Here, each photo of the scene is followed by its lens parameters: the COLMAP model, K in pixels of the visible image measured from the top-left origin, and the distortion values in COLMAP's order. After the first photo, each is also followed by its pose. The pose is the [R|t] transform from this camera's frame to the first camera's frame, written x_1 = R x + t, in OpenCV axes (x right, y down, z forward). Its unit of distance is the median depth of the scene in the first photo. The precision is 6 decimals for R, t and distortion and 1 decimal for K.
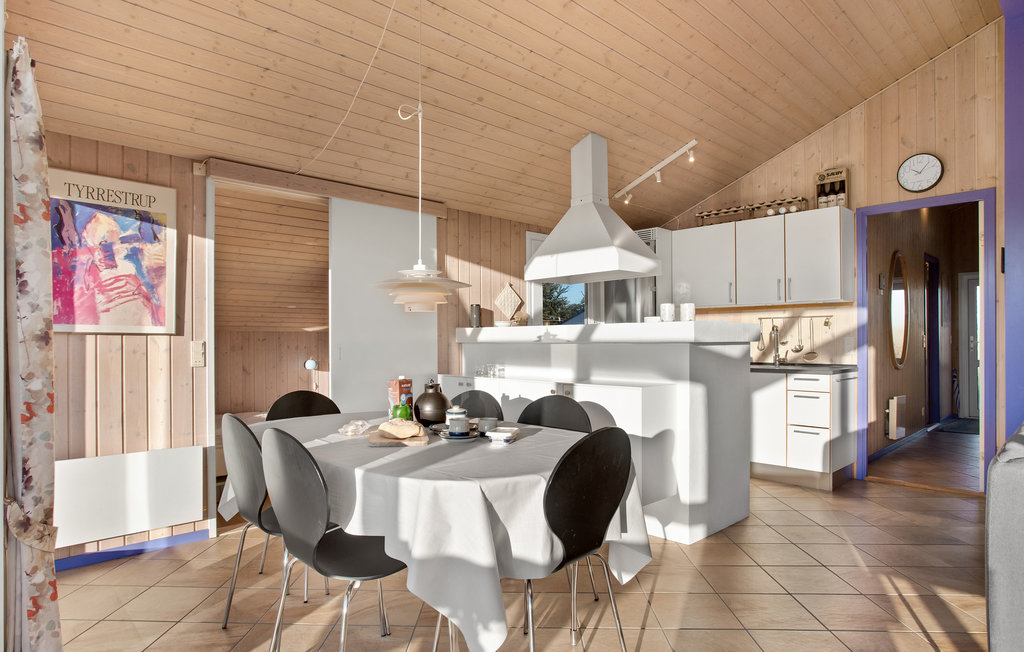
lens RADIAL K [[564.6, 0, 499.0], [0, 564.6, 342.0], [0, 0, 1]] dist [-0.015401, 0.001326]
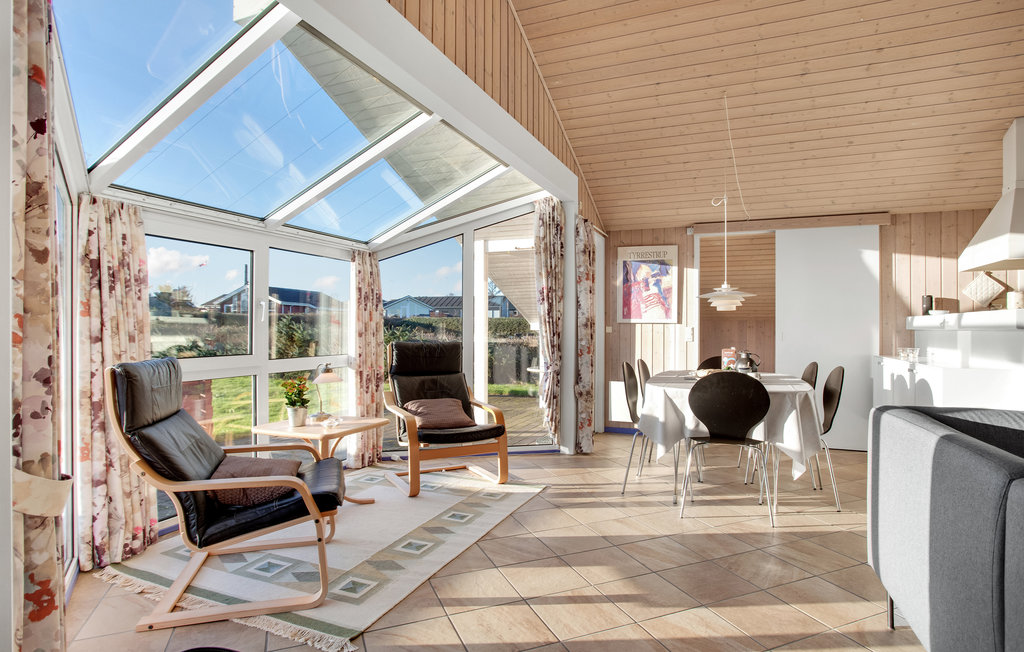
lens RADIAL K [[564.6, 0, 518.5], [0, 564.6, 325.9], [0, 0, 1]] dist [-0.015401, 0.001326]
pose [[0.427925, 0.004228, -0.903805, 0.877639], [-0.006664, 0.999977, 0.001522, -0.004979], [0.903790, 0.005372, 0.427943, -0.265012]]
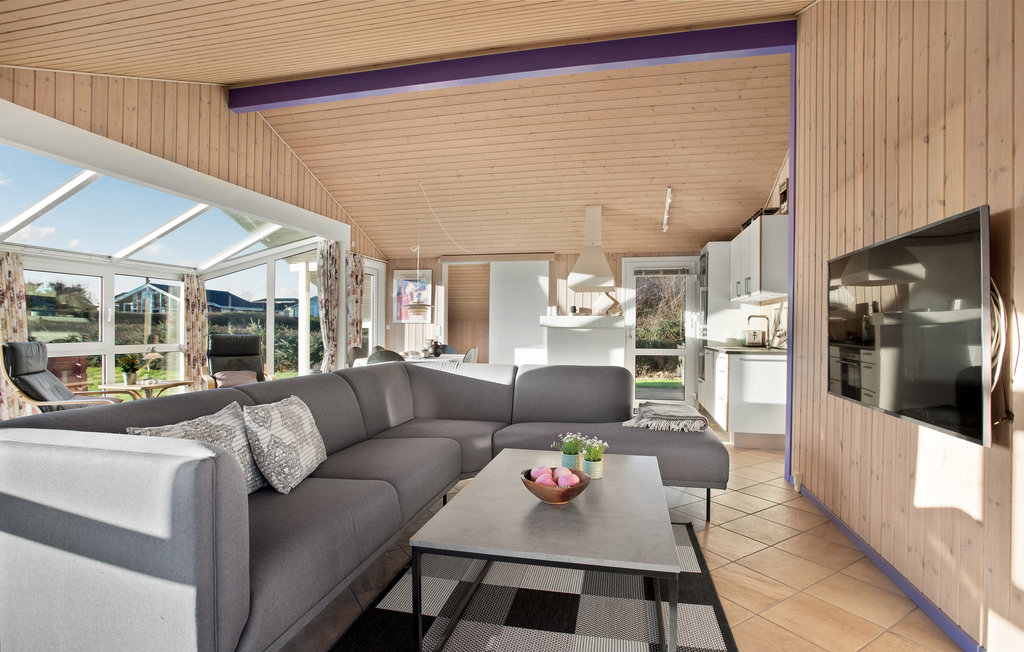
lens RADIAL K [[528.3, 0, 502.5], [0, 528.3, 329.1], [0, 0, 1]] dist [0.003553, 0.003083]
pose [[0.545184, 0.011853, -0.838233, 1.770741], [-0.009386, 0.999924, 0.008035, -0.008831], [0.838264, 0.003487, 0.545253, -0.110625]]
